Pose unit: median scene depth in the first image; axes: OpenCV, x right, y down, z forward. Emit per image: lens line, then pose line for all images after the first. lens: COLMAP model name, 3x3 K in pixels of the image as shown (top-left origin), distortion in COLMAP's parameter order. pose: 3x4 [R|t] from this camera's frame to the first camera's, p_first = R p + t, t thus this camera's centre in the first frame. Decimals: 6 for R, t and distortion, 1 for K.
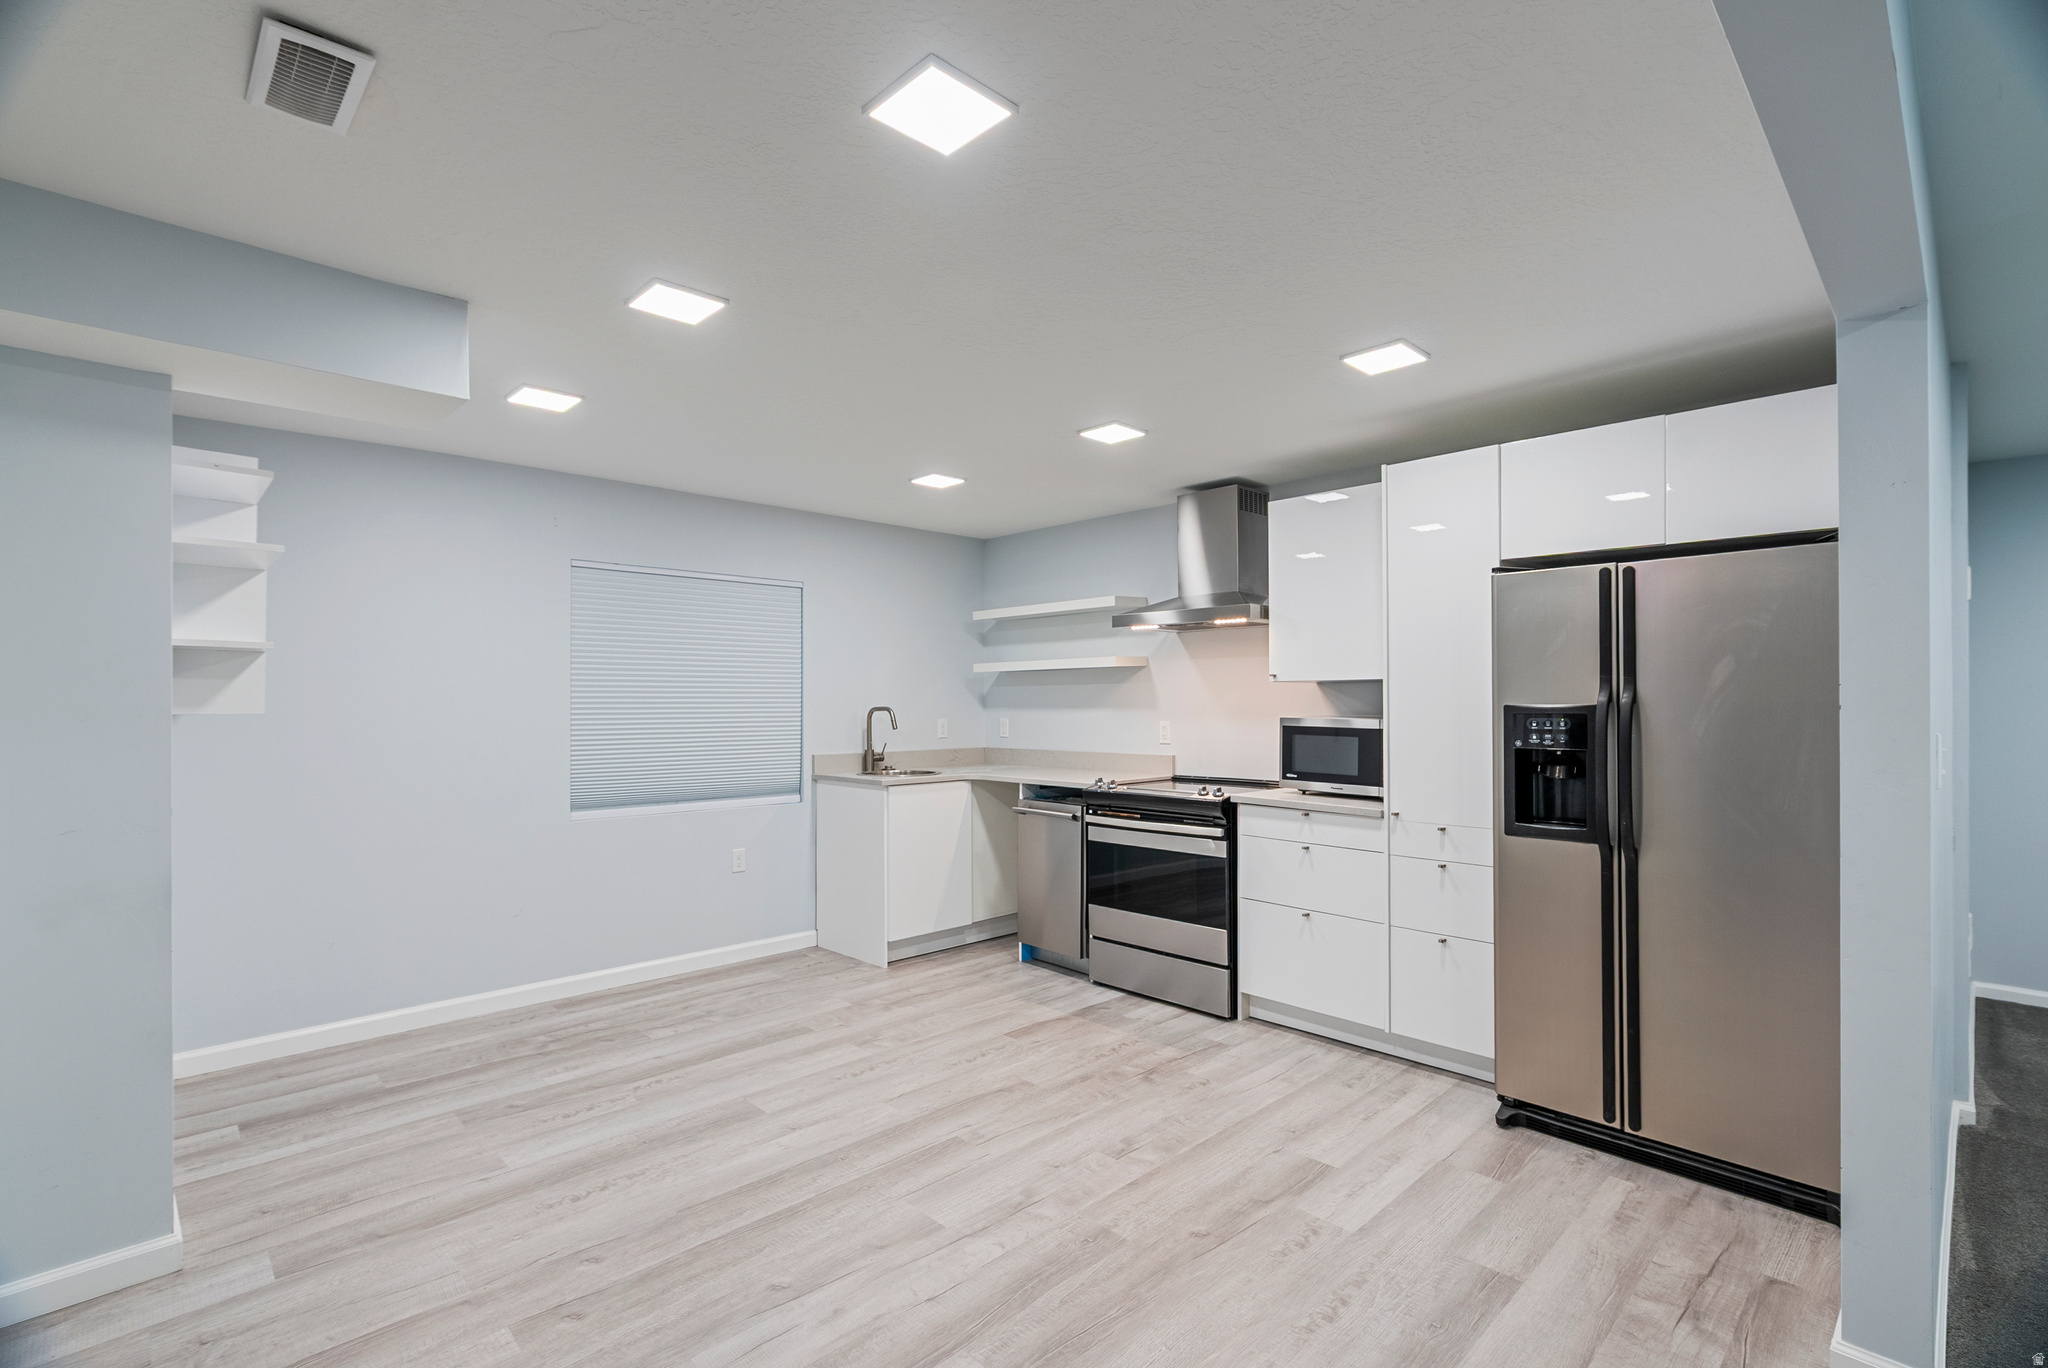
lens RADIAL K [[926.9, 0, 1017.0], [0, 926.9, 693.2], [0, 0, 1]] dist [-0.004493, 0.001666]
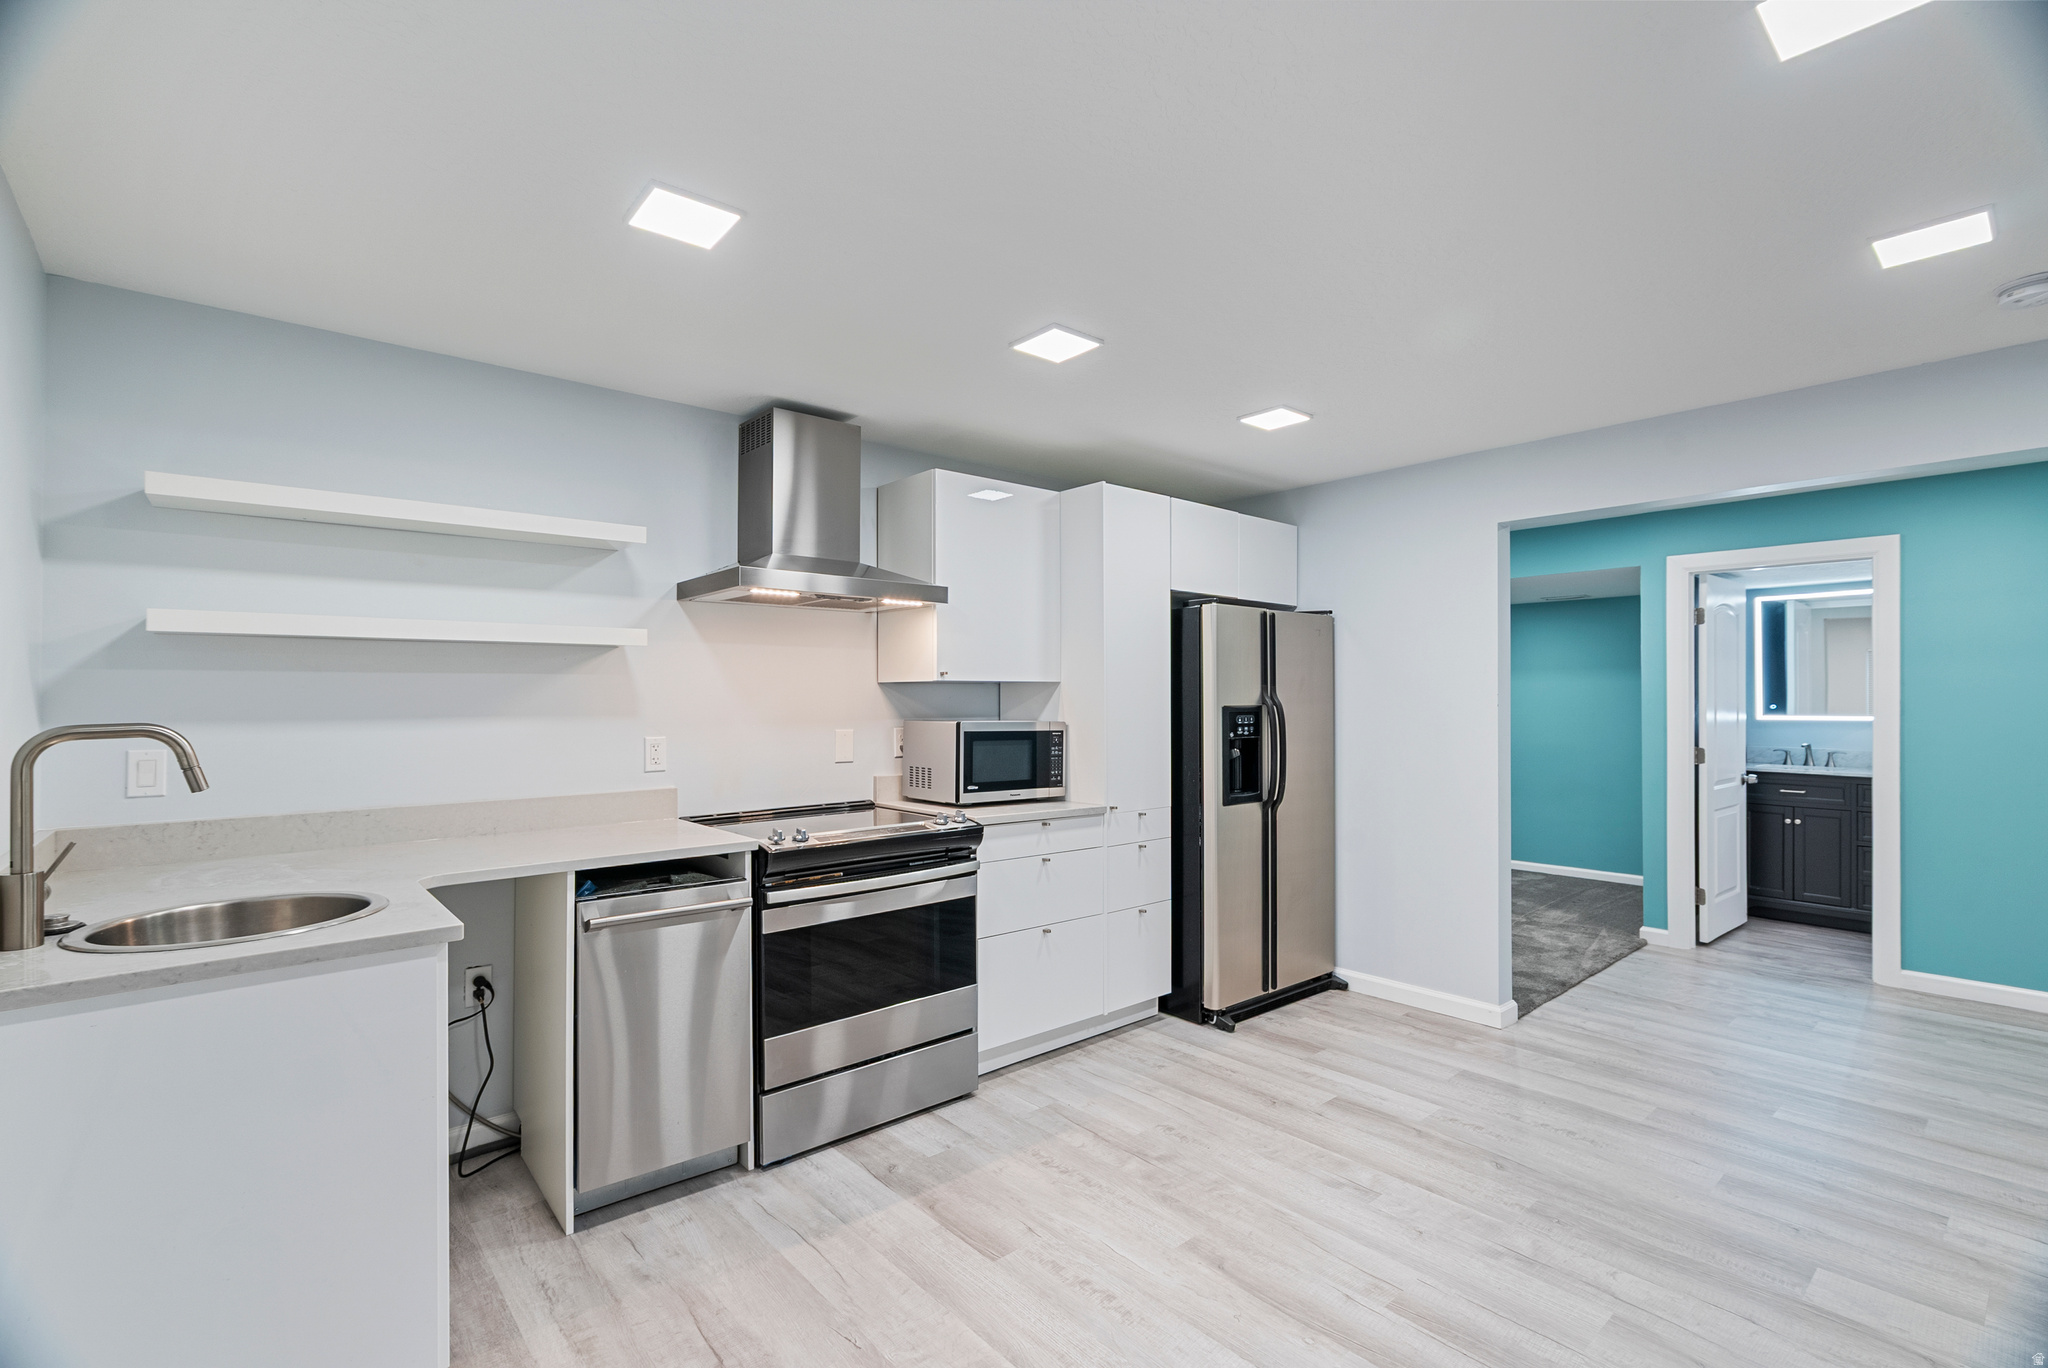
lens RADIAL K [[926.9, 0, 1018.0], [0, 926.9, 690.5], [0, 0, 1]] dist [-0.004493, 0.001666]
pose [[0.056167, 0.014129, 0.998321, -0.652789], [-0.004958, 0.999891, -0.013872, 0.008935], [-0.998409, -0.004170, 0.056230, 1.010016]]
